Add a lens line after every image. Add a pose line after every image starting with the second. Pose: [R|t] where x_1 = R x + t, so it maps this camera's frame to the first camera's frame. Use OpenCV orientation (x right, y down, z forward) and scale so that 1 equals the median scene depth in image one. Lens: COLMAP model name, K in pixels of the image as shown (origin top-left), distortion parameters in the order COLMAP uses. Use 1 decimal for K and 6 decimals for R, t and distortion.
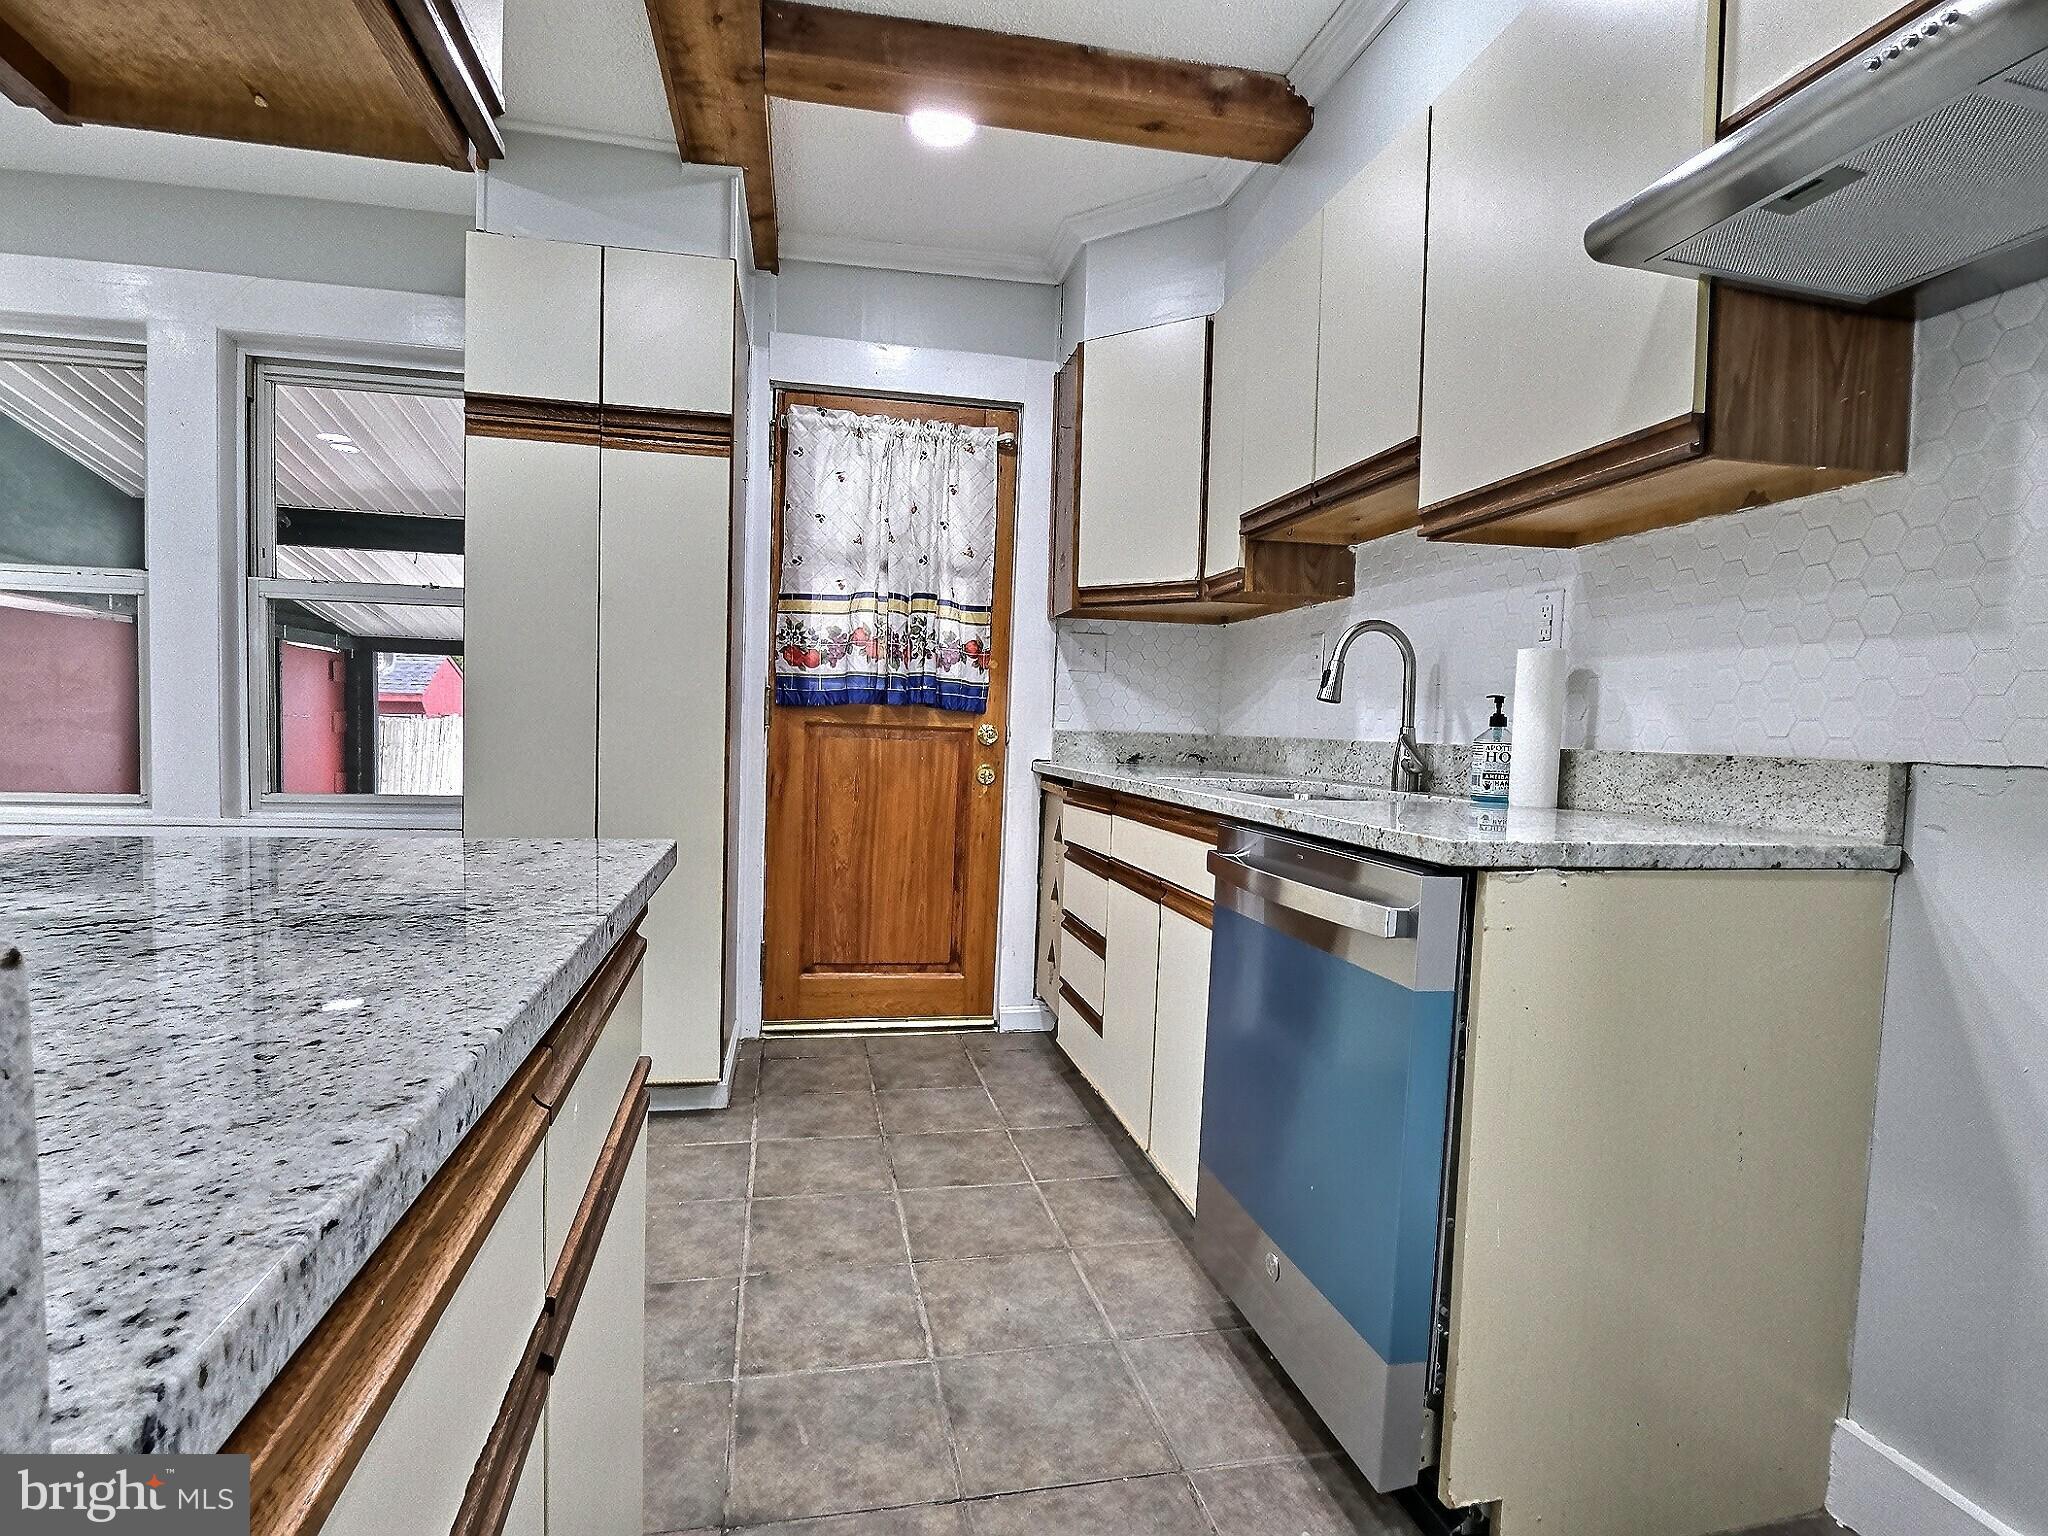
lens RADIAL K [[1053.5, 0, 1023.5], [0, 1053.5, 784.4], [0, 0, 1]] dist [-0.003901, -0.007013]
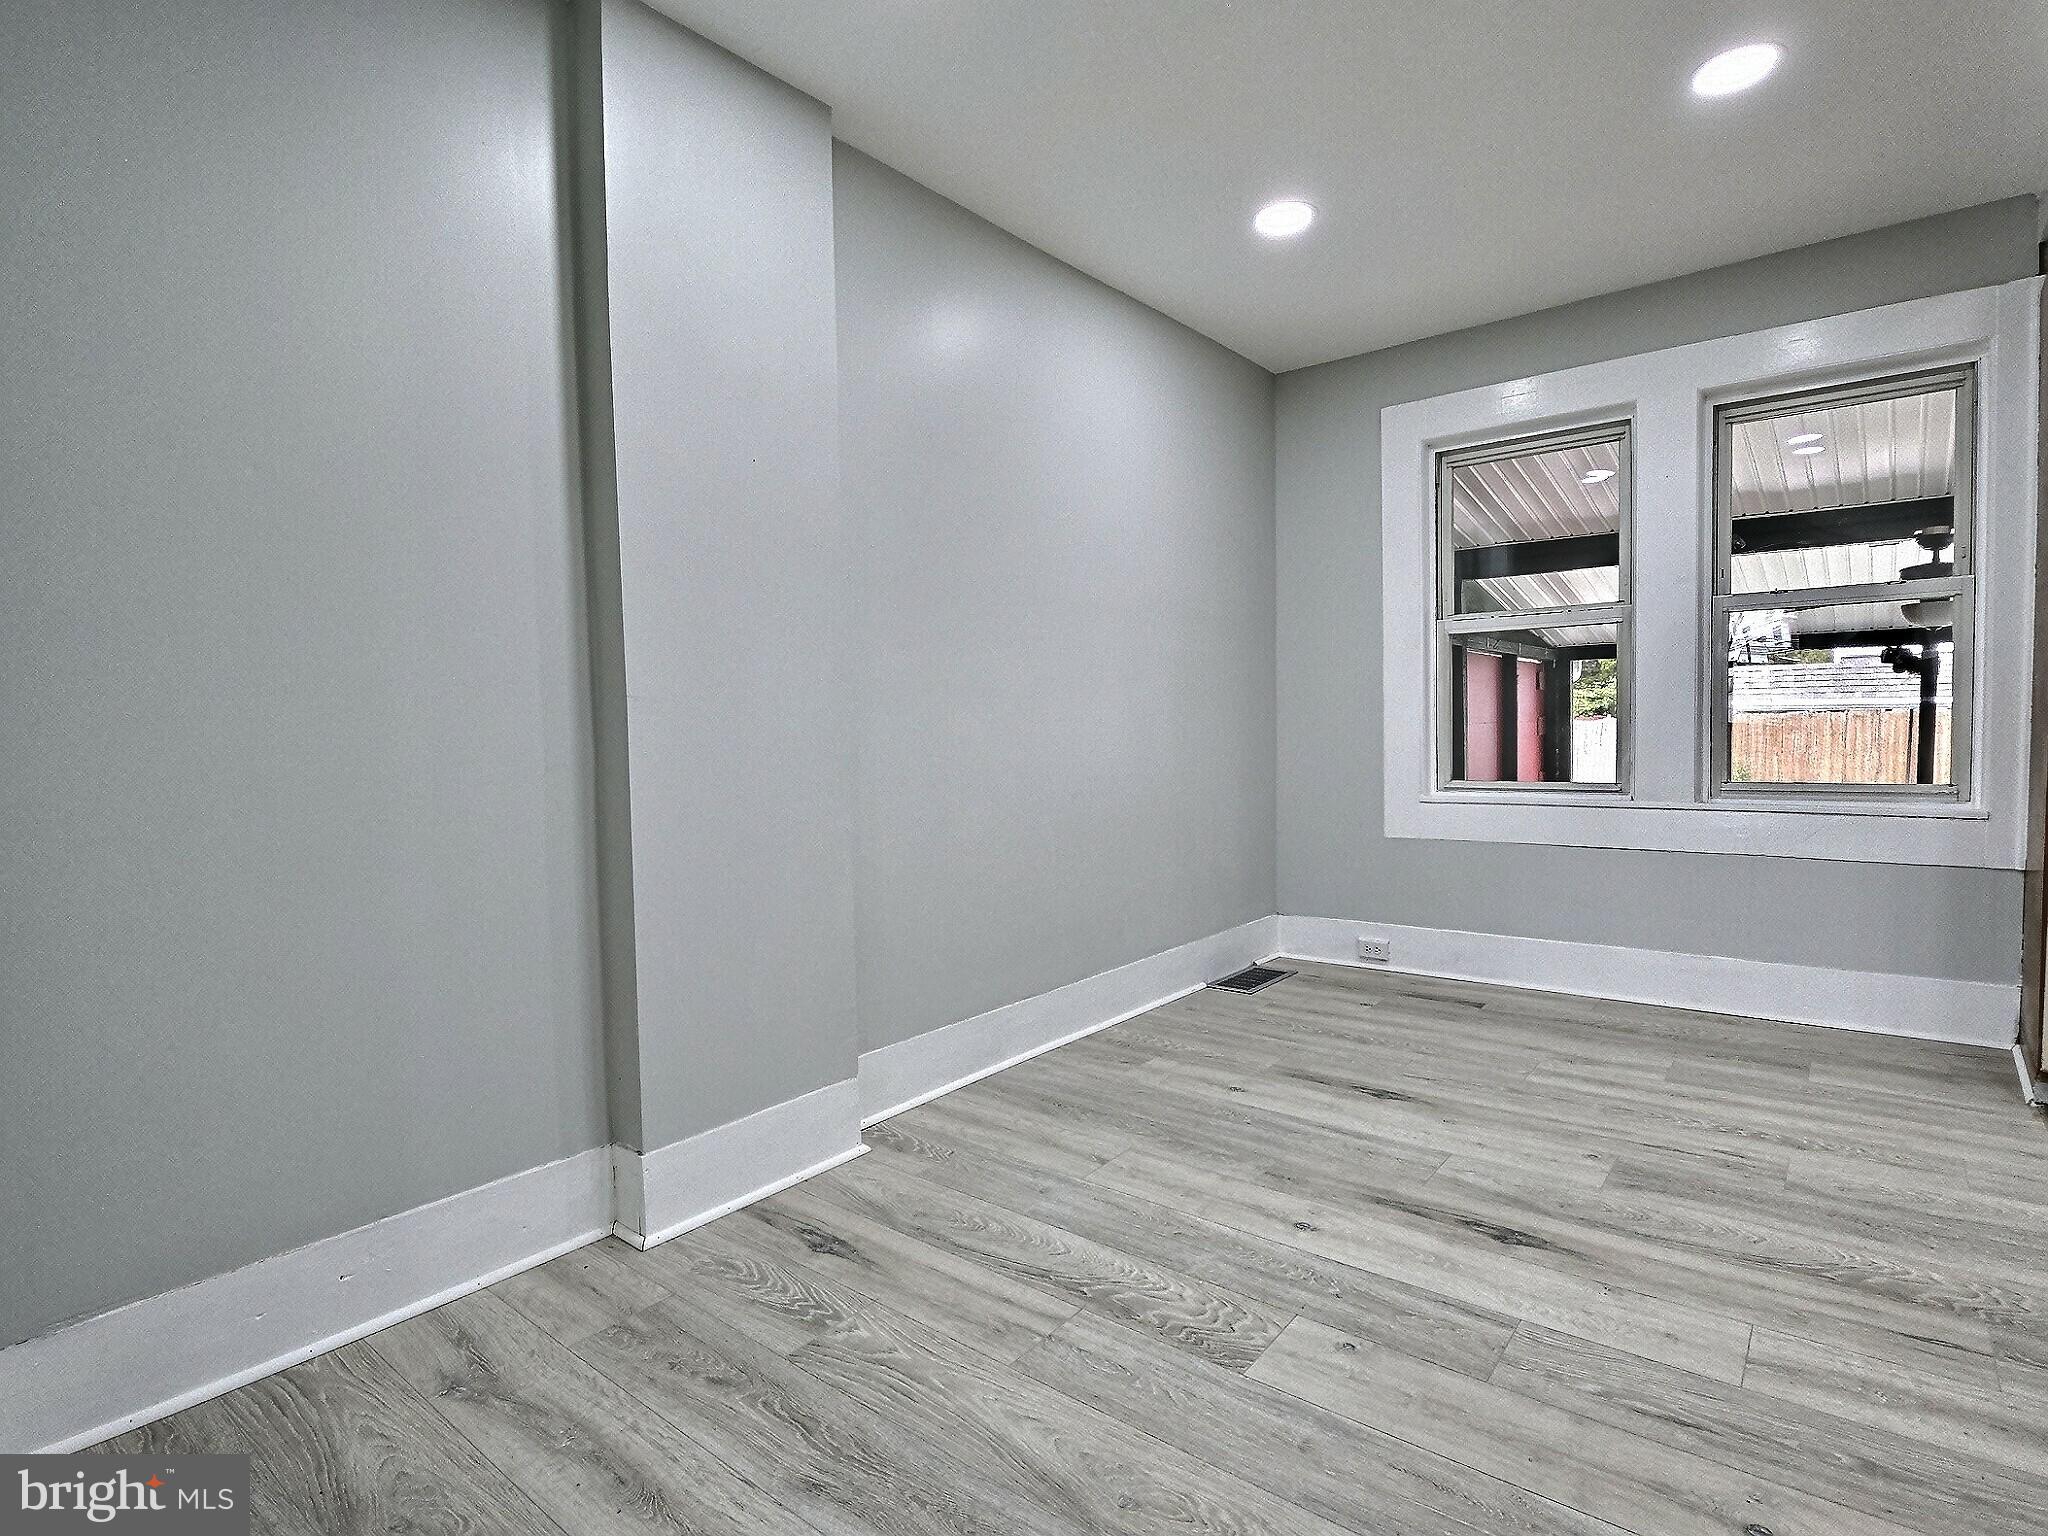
lens RADIAL K [[1053.5, 0, 1007.1], [0, 1053.5, 780.0], [0, 0, 1]] dist [-0.003901, -0.007013]
pose [[0.621261, -0.005238, -0.783586, -0.317977], [-0.001034, 0.999971, -0.007505, 0.015808], [0.783603, 0.005473, 0.621238, -0.339659]]
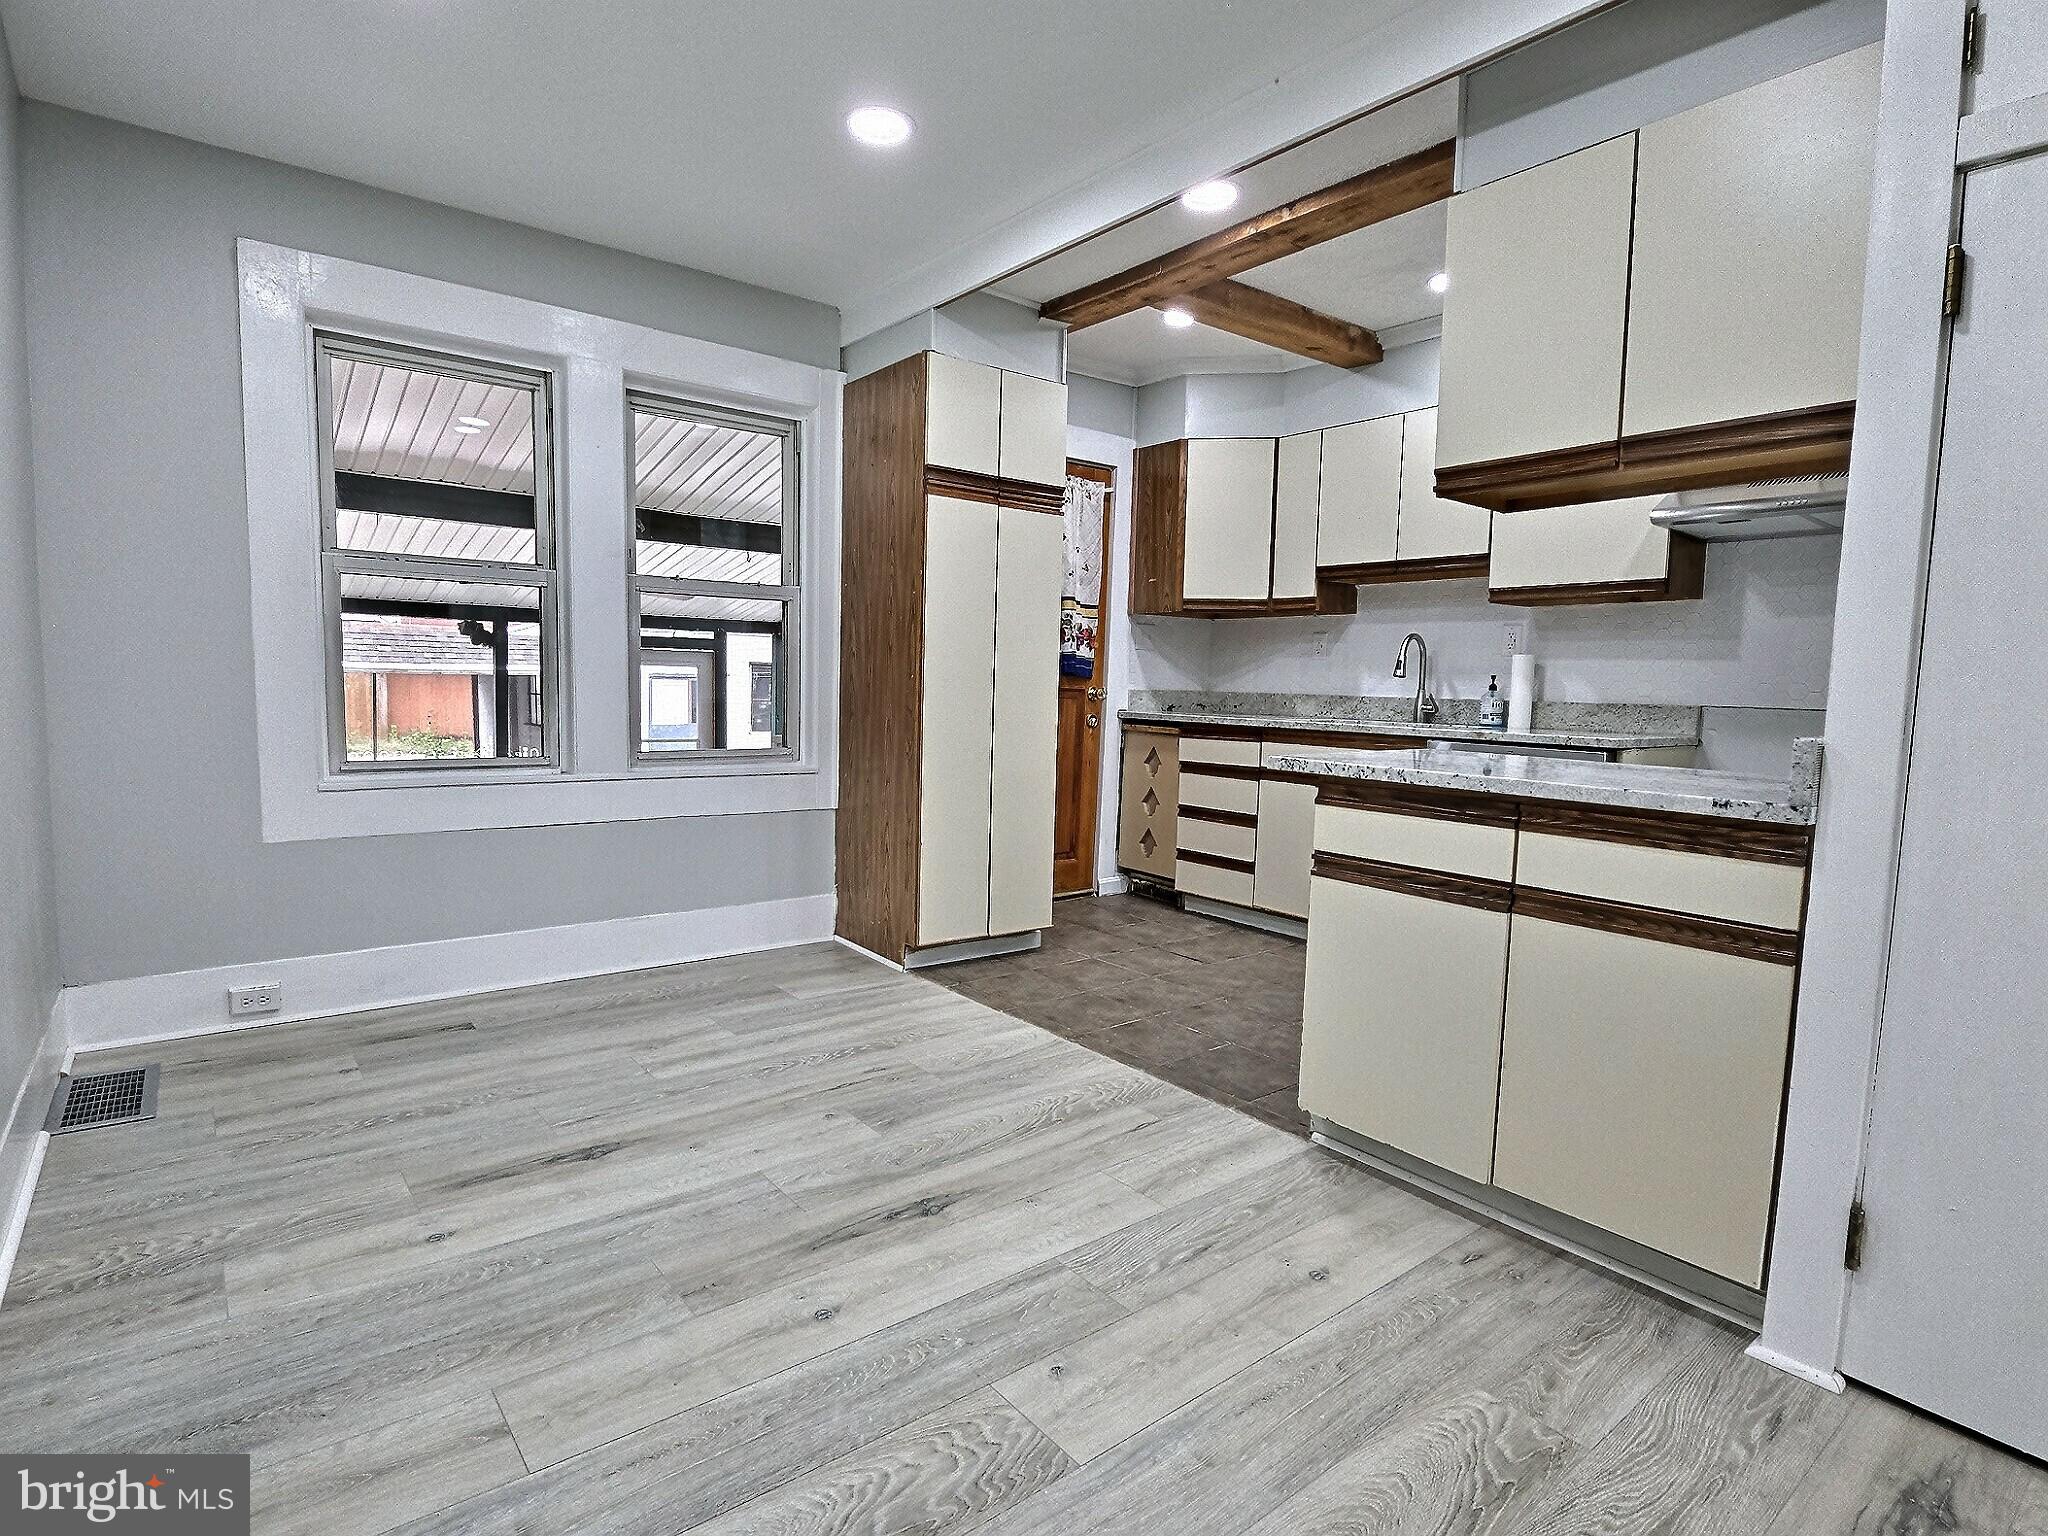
lens RADIAL K [[1053.5, 0, 1020.2], [0, 1053.5, 778.5], [0, 0, 1]] dist [-0.003901, -0.007013]
pose [[0.894183, -0.050791, 0.444811, -0.900987], [0.028670, 0.998001, 0.056323, -0.017232], [-0.446782, -0.037610, 0.893852, -0.302630]]
